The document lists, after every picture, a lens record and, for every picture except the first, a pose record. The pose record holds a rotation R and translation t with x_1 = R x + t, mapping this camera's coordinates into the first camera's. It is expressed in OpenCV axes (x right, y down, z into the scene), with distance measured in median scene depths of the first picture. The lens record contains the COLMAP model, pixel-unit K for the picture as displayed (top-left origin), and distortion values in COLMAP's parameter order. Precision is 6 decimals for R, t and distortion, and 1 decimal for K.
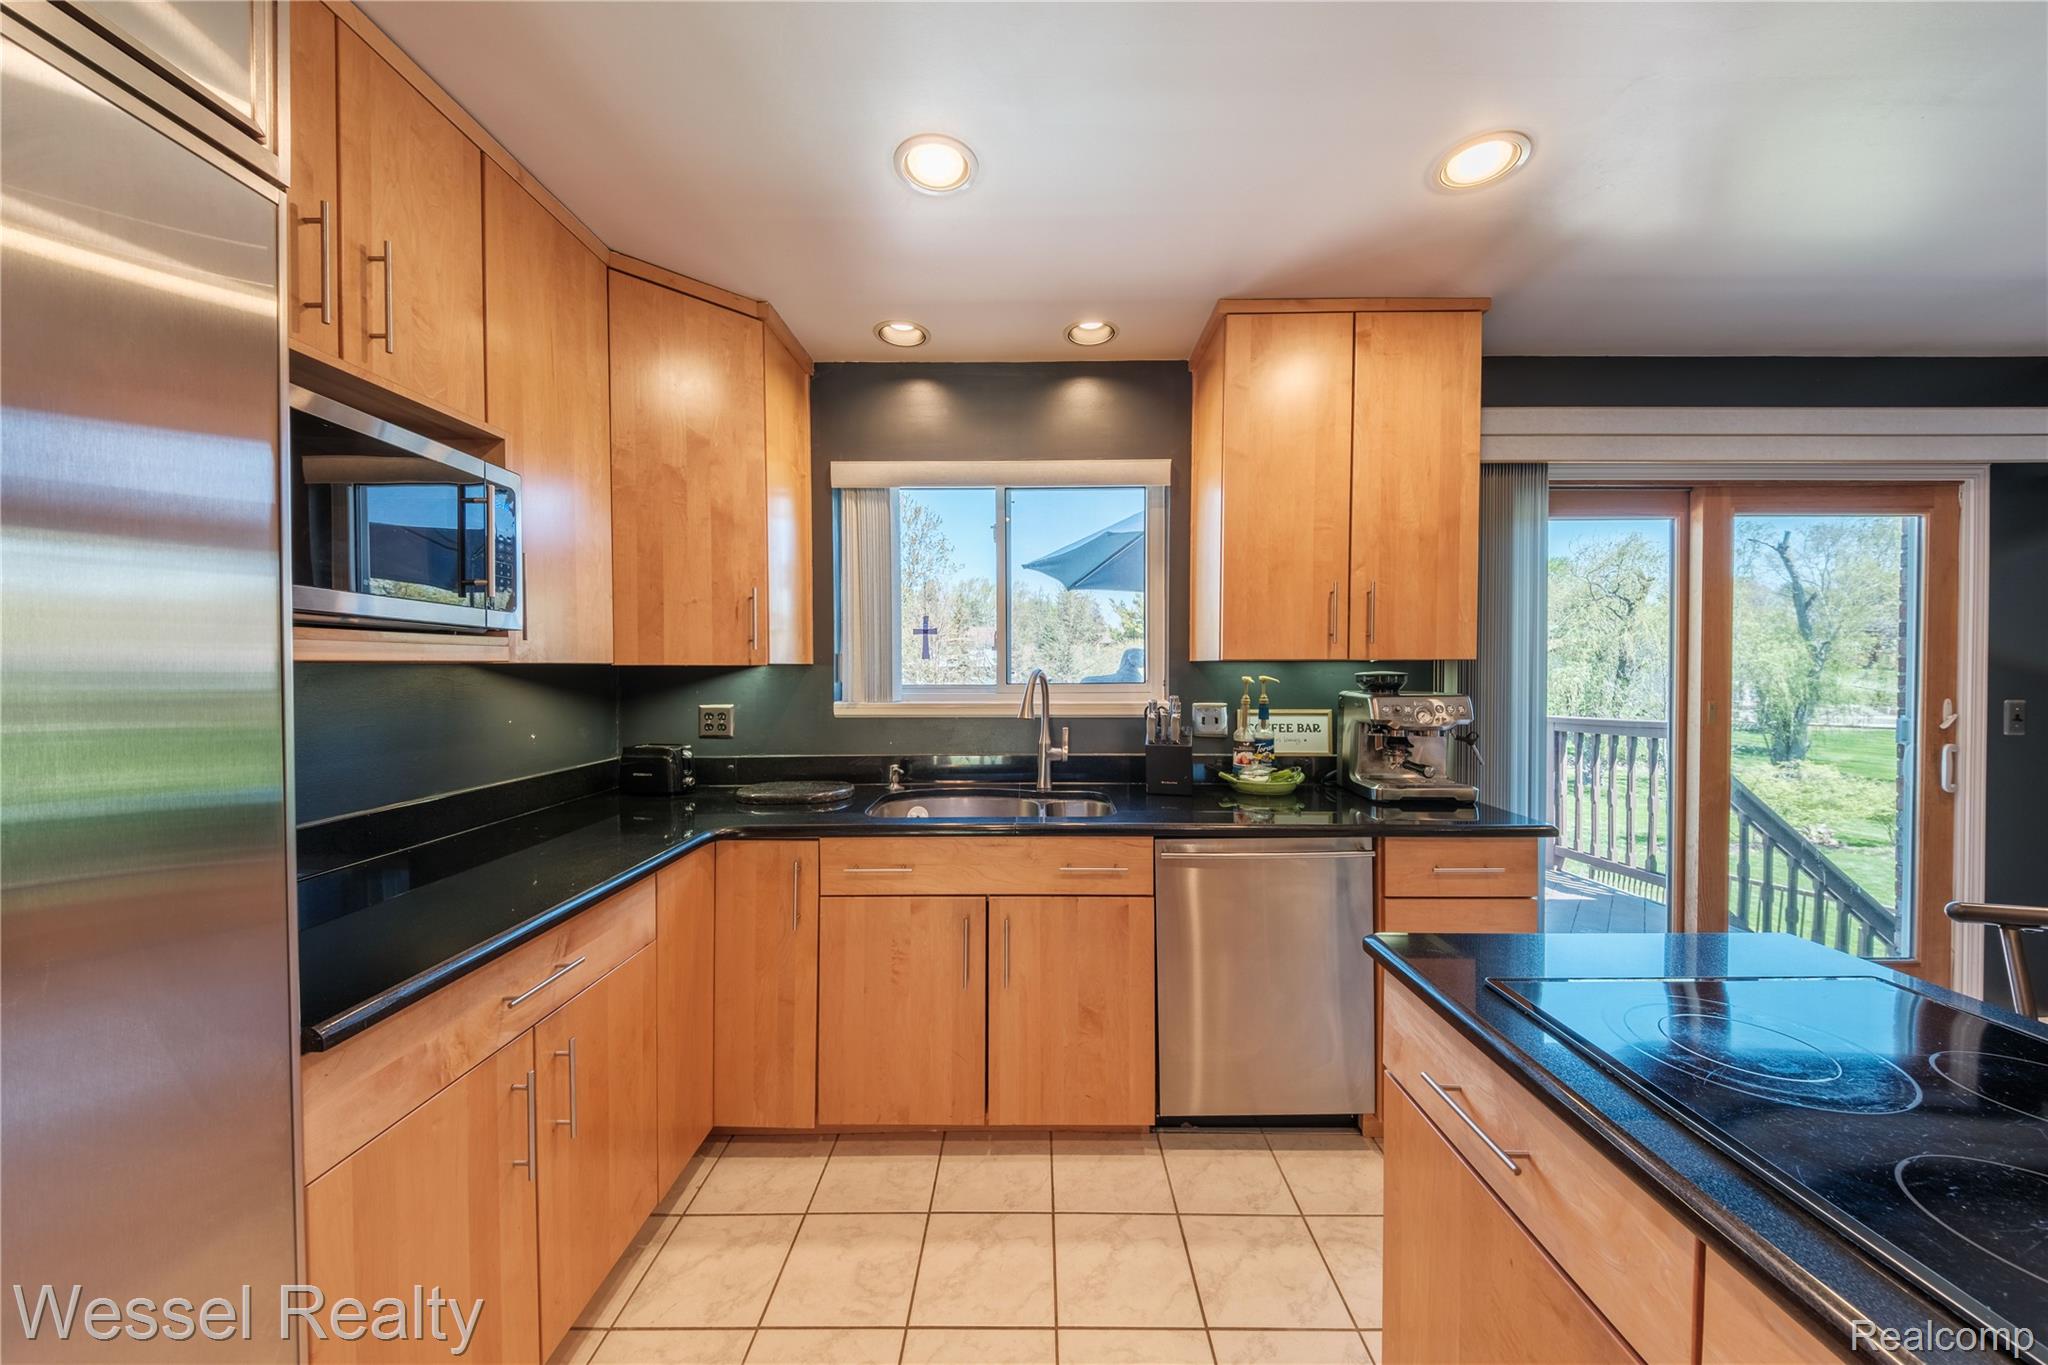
lens RADIAL K [[708.6, 0, 1024.0], [0, 708.6, 682.5], [0, 0, 1]] dist [0.038332, -0.018258]
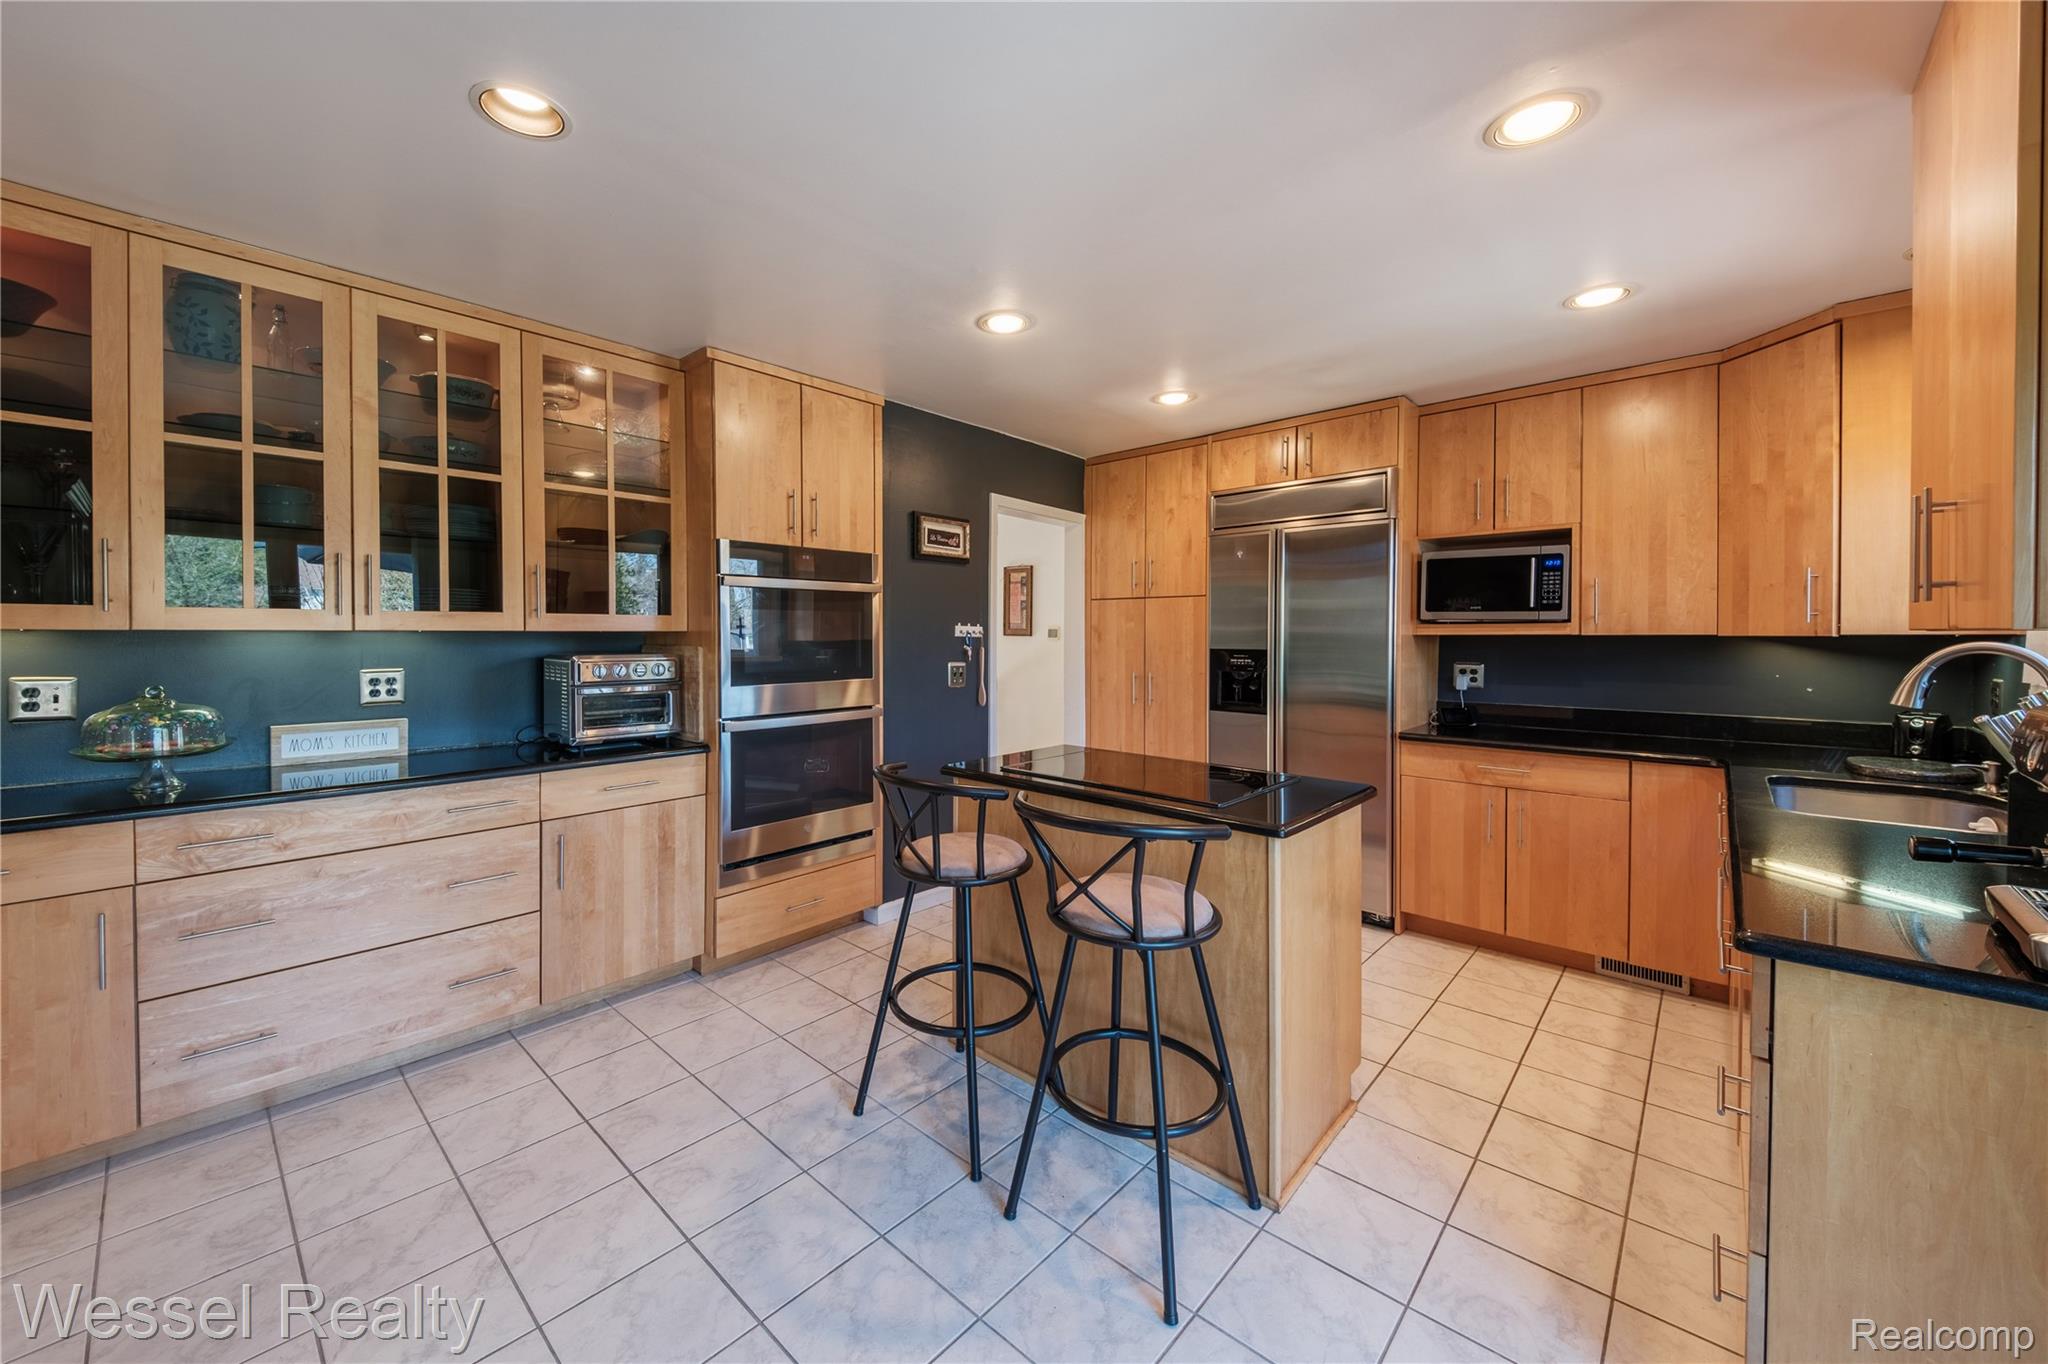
lens RADIAL K [[706.8, 0, 980.6], [0, 706.8, 644.2], [0, 0, 1]] dist [0.000536, -0.013191]
pose [[-0.681755, 0.011360, -0.731492, 1.154927], [-0.013849, 0.999500, 0.028429, -0.020764], [0.731450, 0.029512, -0.681257, 0.686594]]
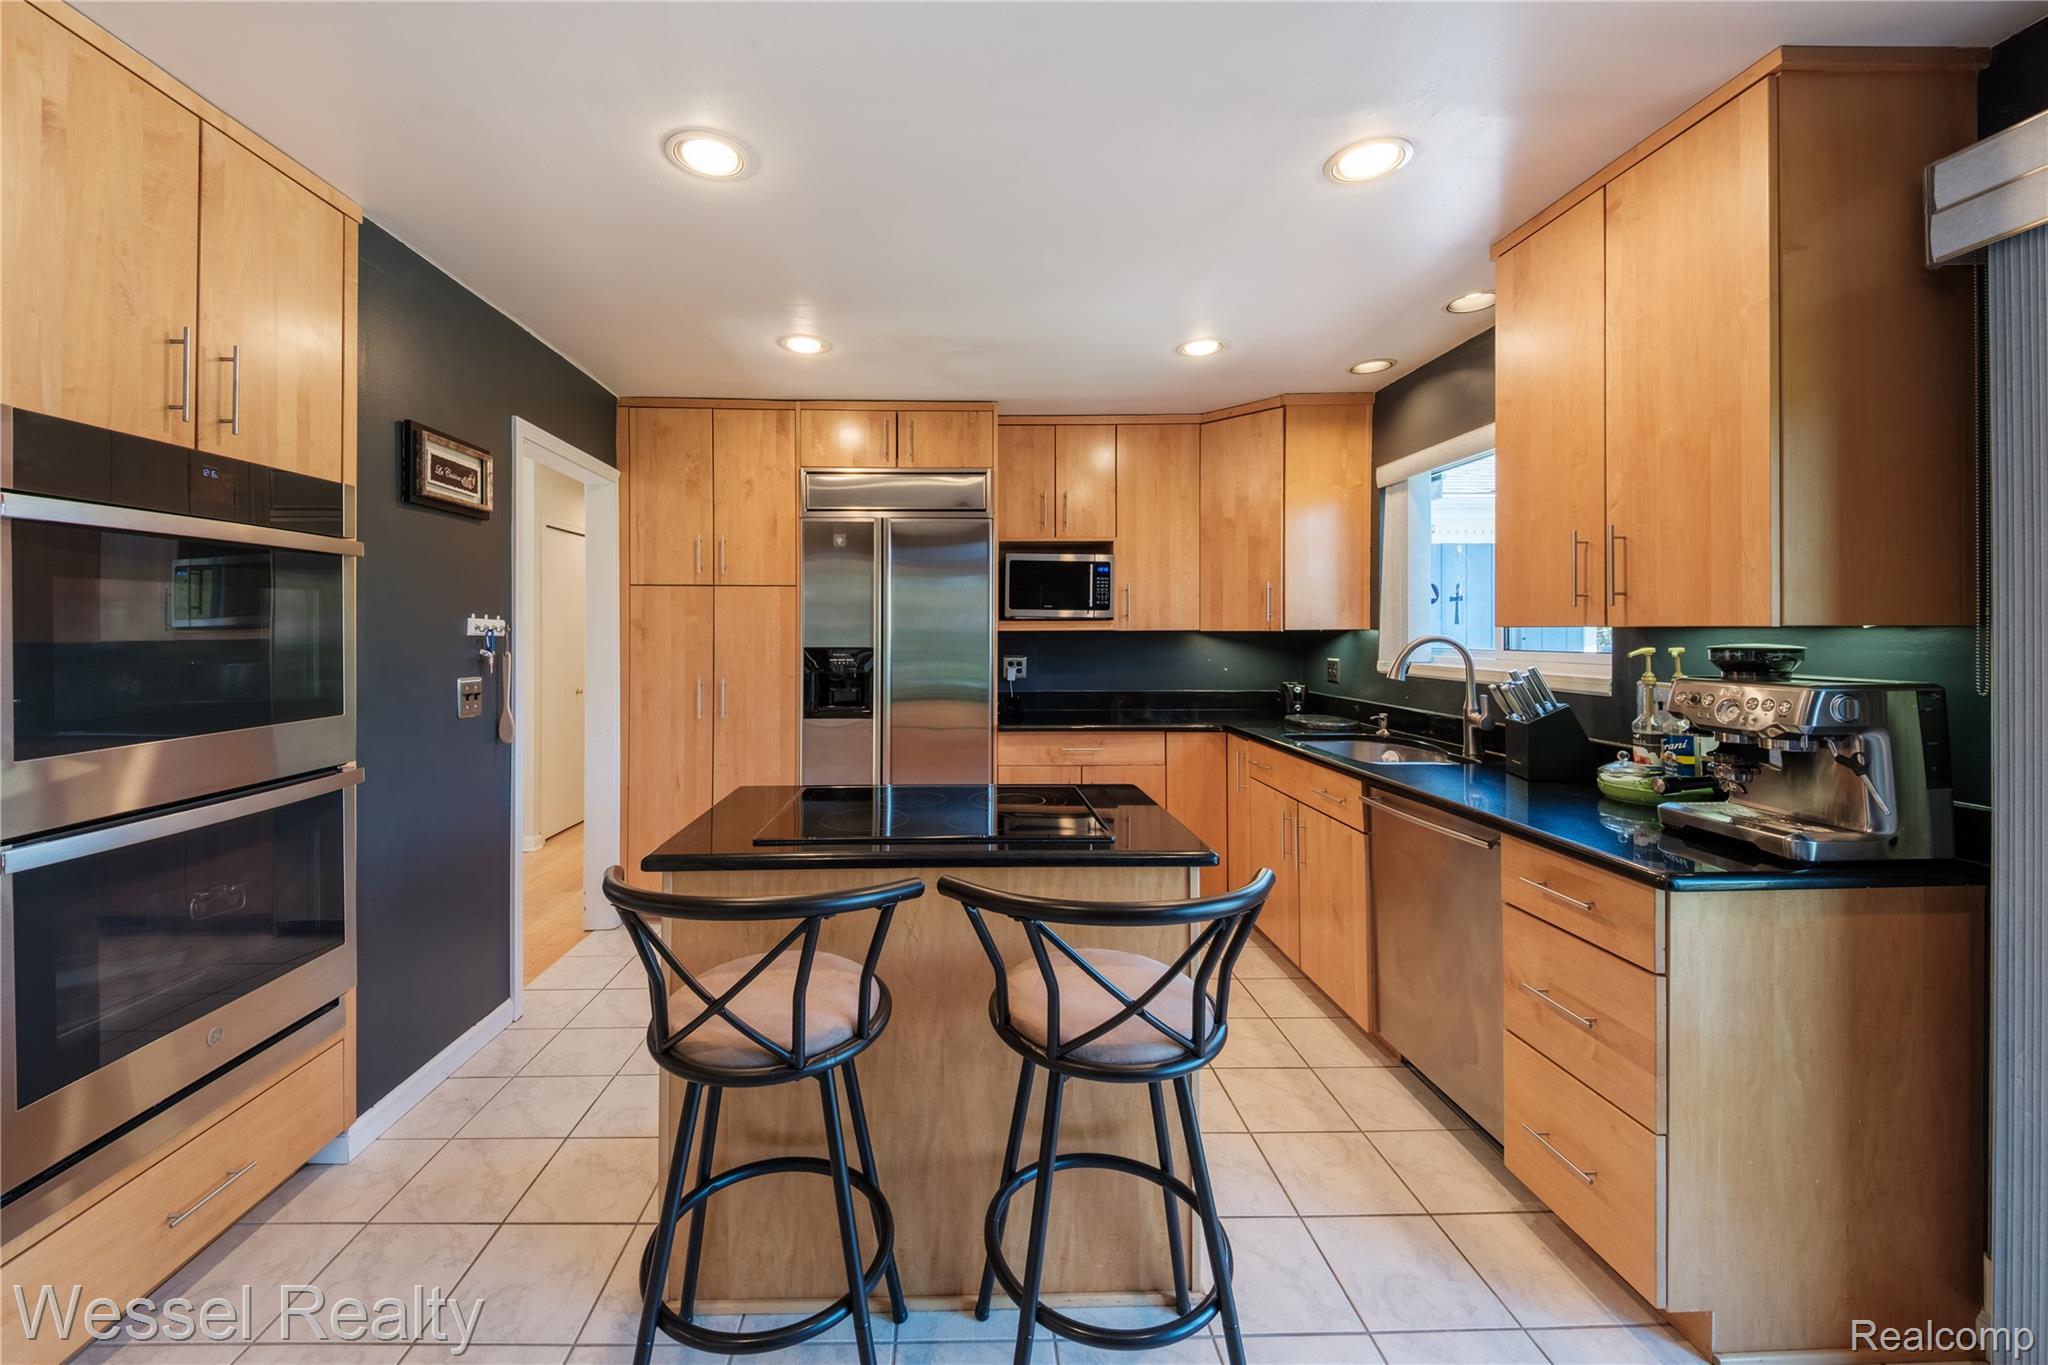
lens RADIAL K [[747.3, 0, 957.9], [0, 747.3, 639.3], [0, 0, 1]] dist [0.030725, -0.016303]
pose [[0.024814, 0.015274, -0.999575, 1.108082], [-0.019012, 0.999710, 0.014804, -0.015562], [0.999511, 0.018636, 0.025097, 0.243943]]
